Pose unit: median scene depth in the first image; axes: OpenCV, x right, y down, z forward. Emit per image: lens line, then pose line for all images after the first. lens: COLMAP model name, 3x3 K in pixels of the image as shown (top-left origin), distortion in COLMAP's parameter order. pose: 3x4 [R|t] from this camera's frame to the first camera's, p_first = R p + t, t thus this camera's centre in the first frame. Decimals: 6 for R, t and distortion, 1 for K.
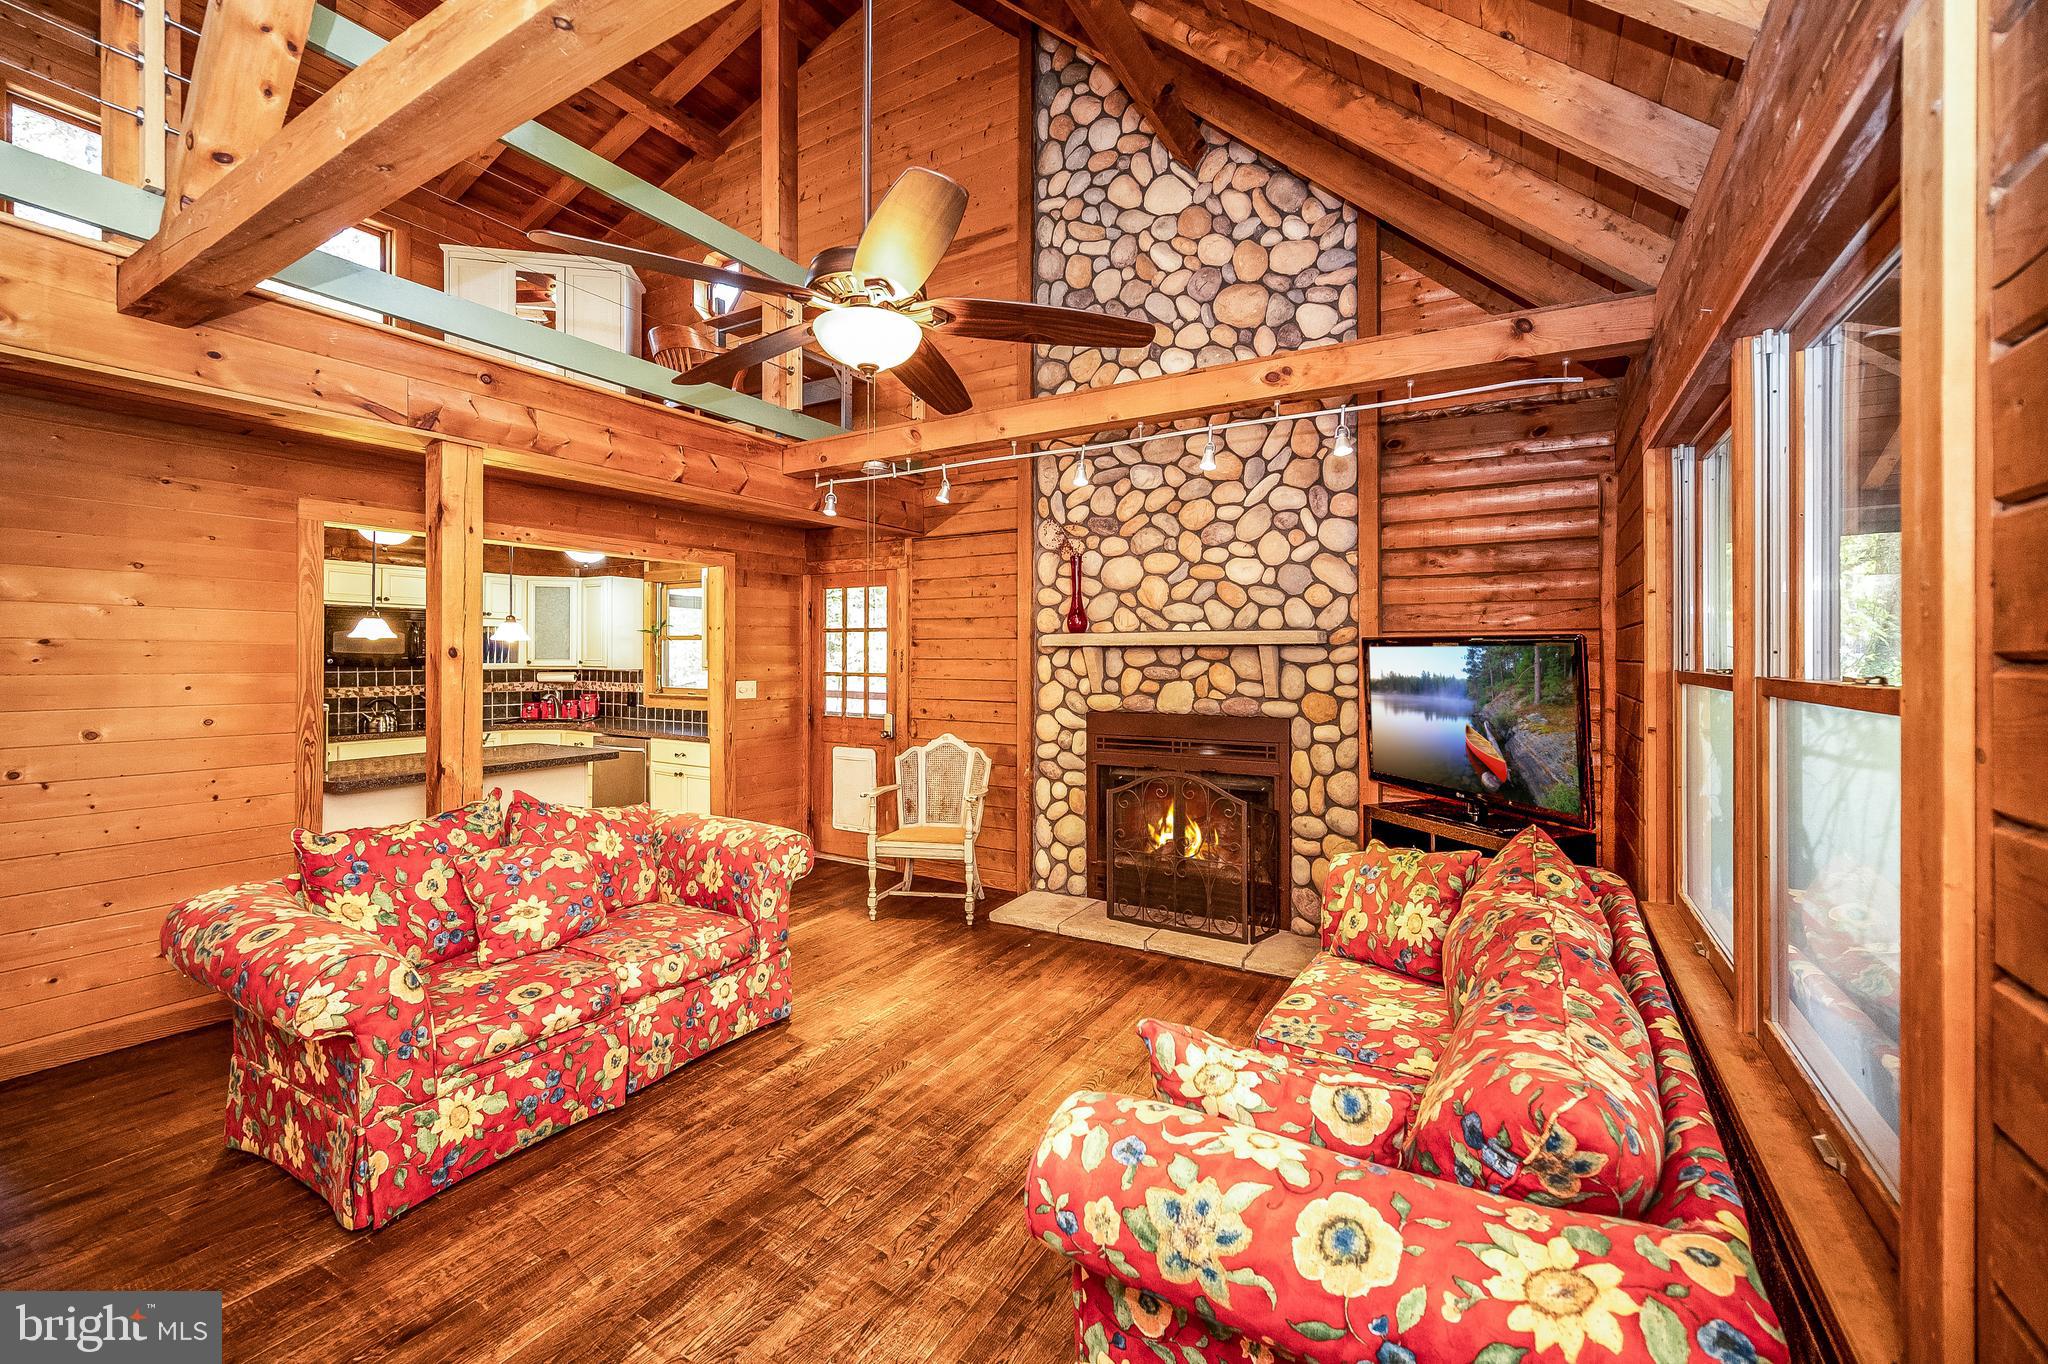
lens RADIAL K [[827.1, 0, 1036.9], [0, 827.1, 644.4], [0, 0, 1]] dist [0.002103, -0.003124]
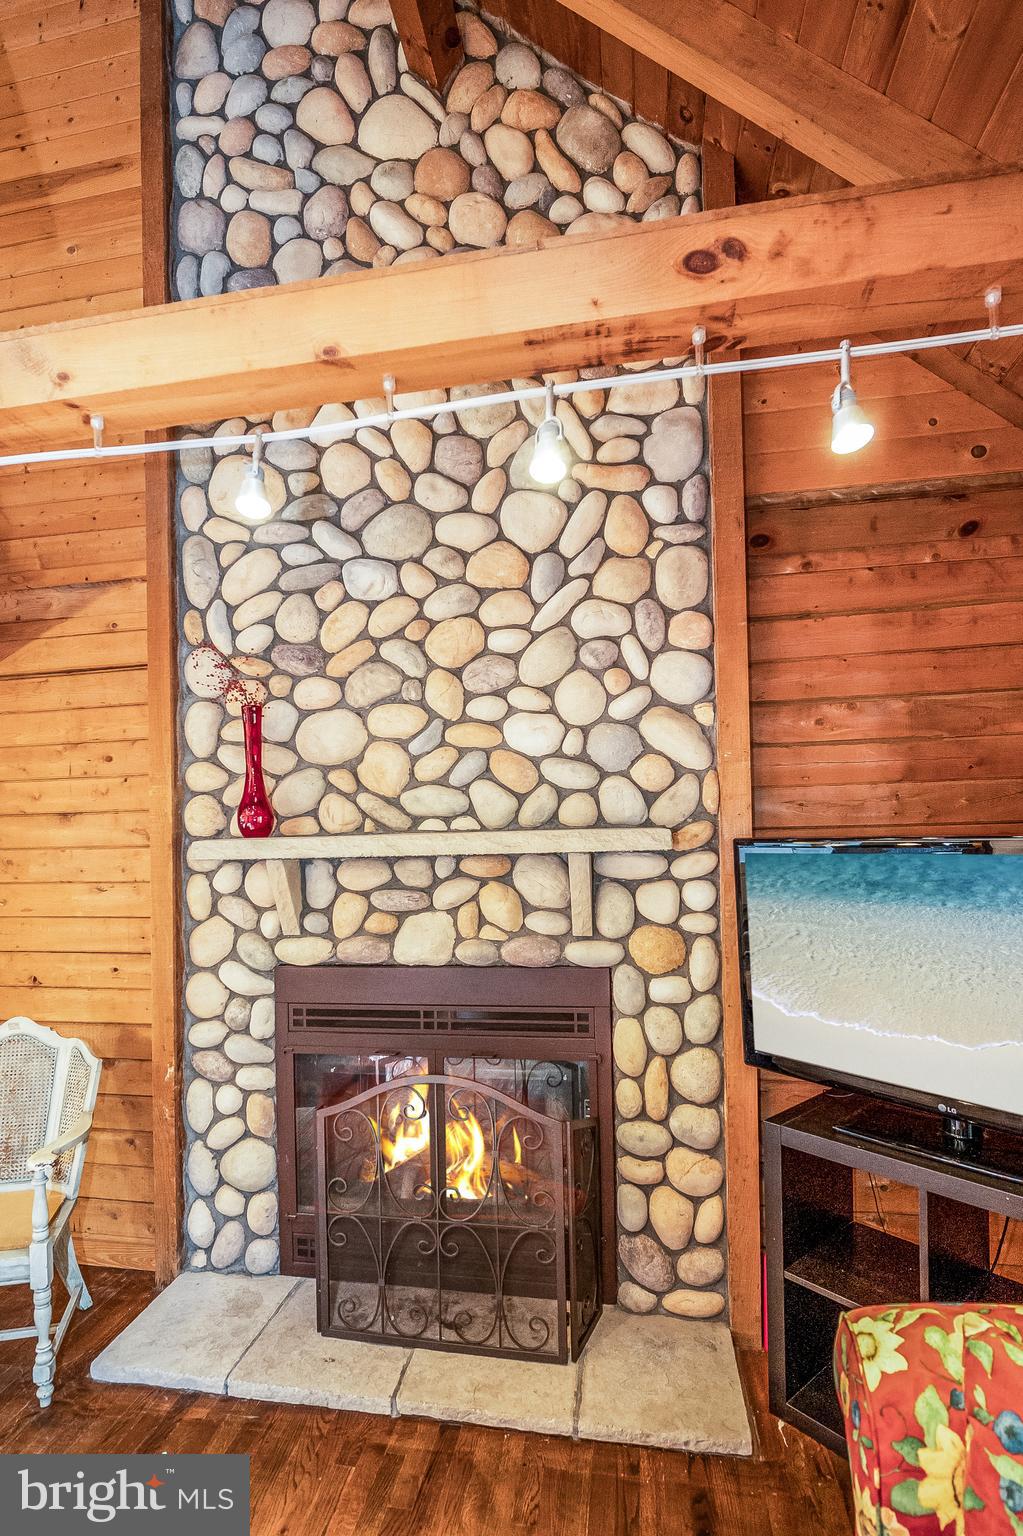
lens RADIAL K [[731.6, 0, 489.5], [0, 731.6, 848.6], [0, 0, 1]] dist [-0.003839, -0.000510]
pose [[0.938179, -0.016574, 0.345752, 0.025998], [0.015705, 0.999863, 0.005315, -0.005652], [-0.345793, 0.000444, 0.938311, 0.465499]]
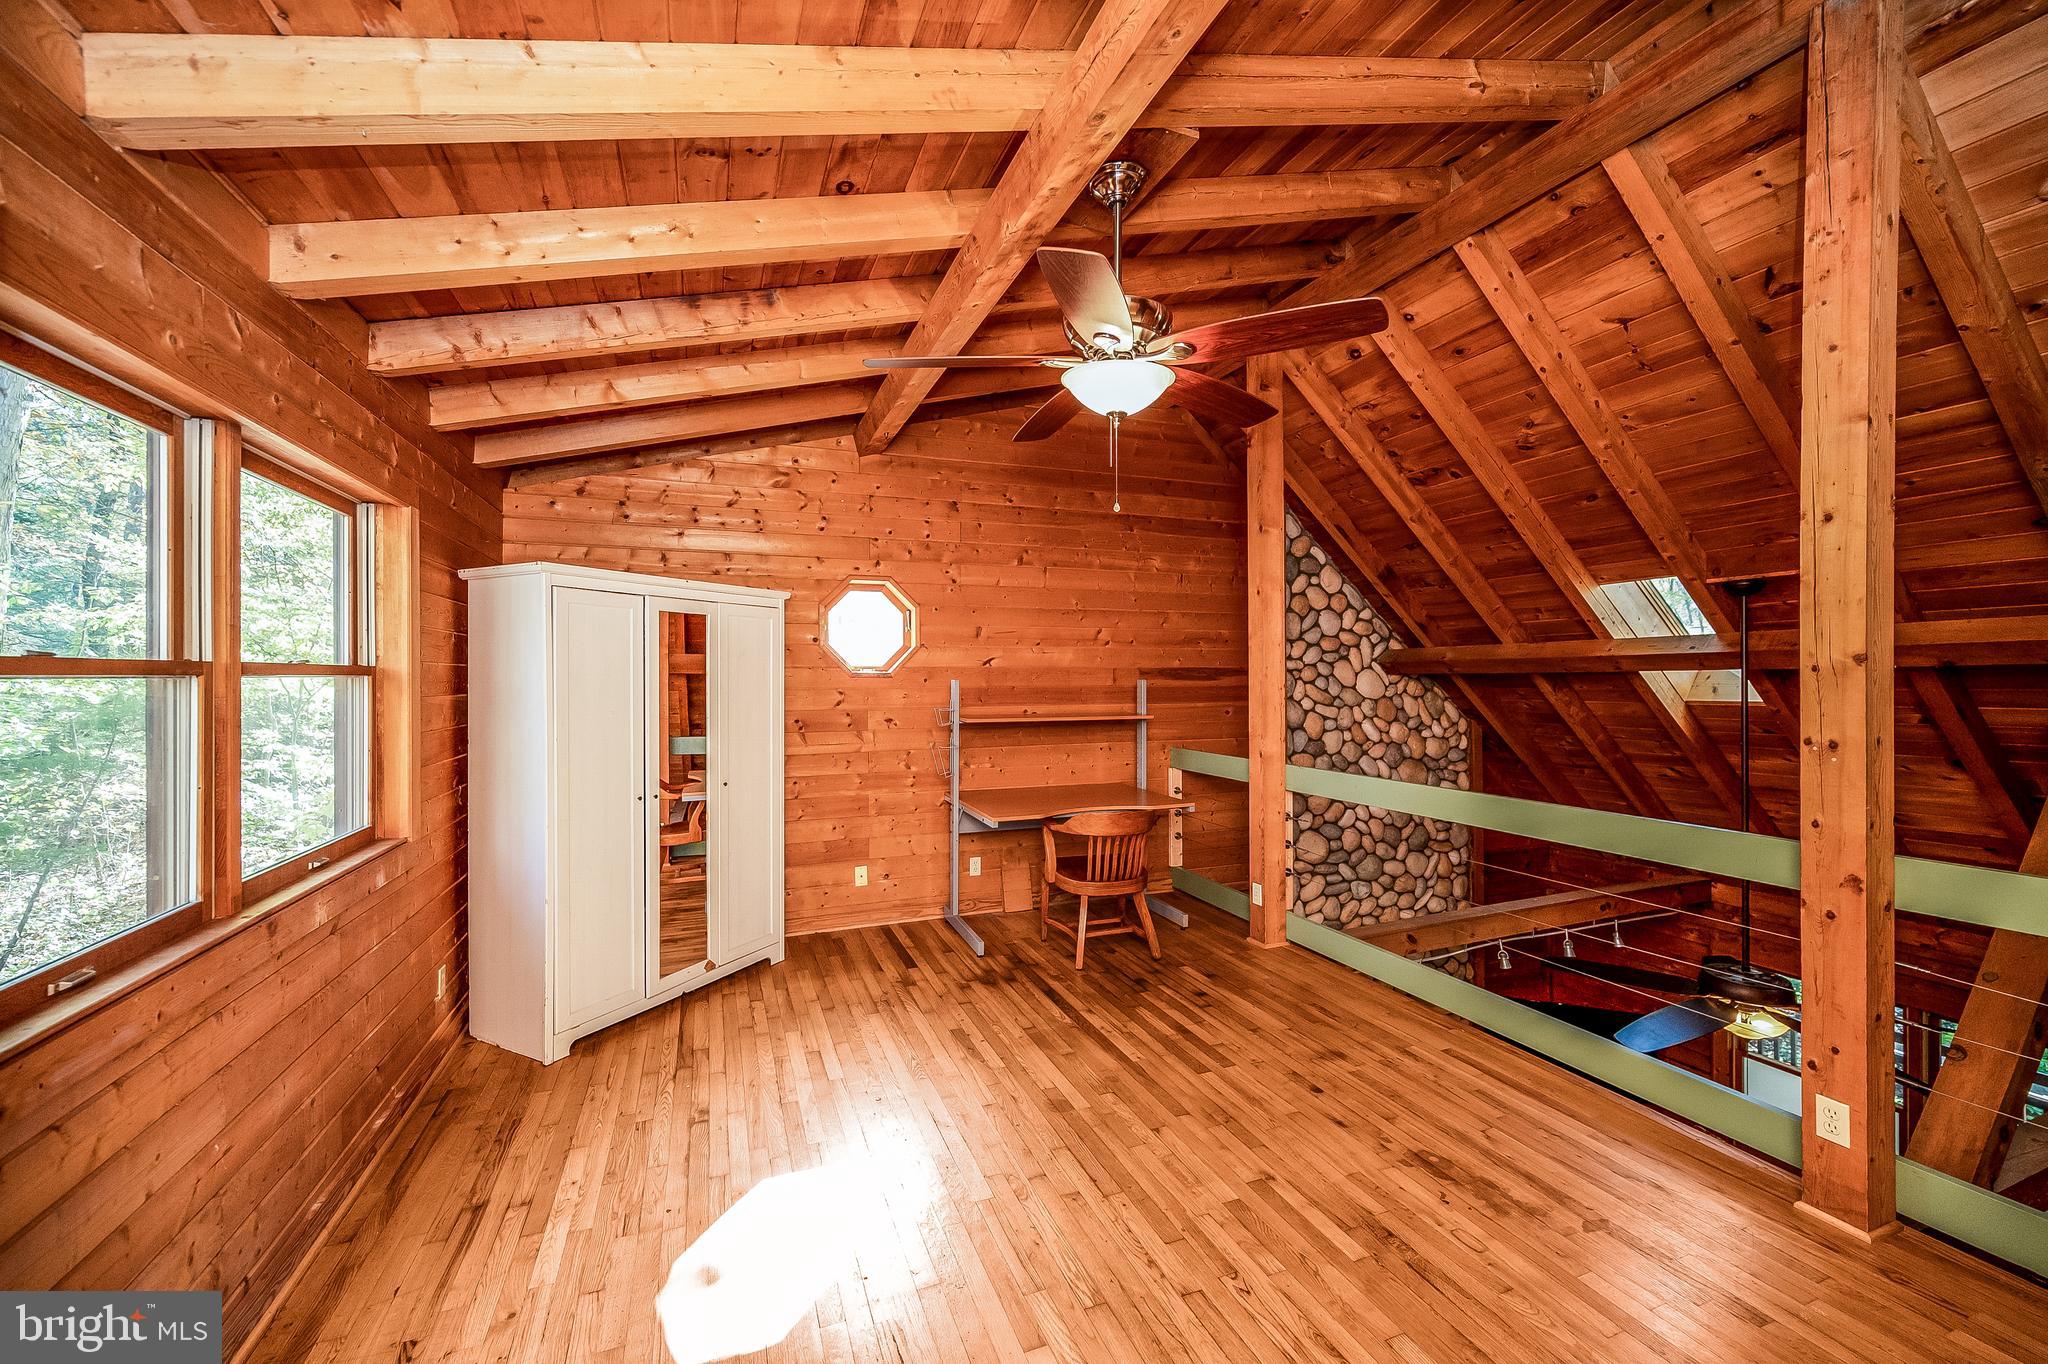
lens RADIAL K [[827.1, 0, 981.4], [0, 827.1, 676.8], [0, 0, 1]] dist [0.002103, -0.003124]
pose [[0.619382, -0.011747, 0.785002, -1.326487], [-0.001471, 0.999869, 0.016124, -0.578307], [-0.785089, -0.011142, 0.619283, 0.657641]]
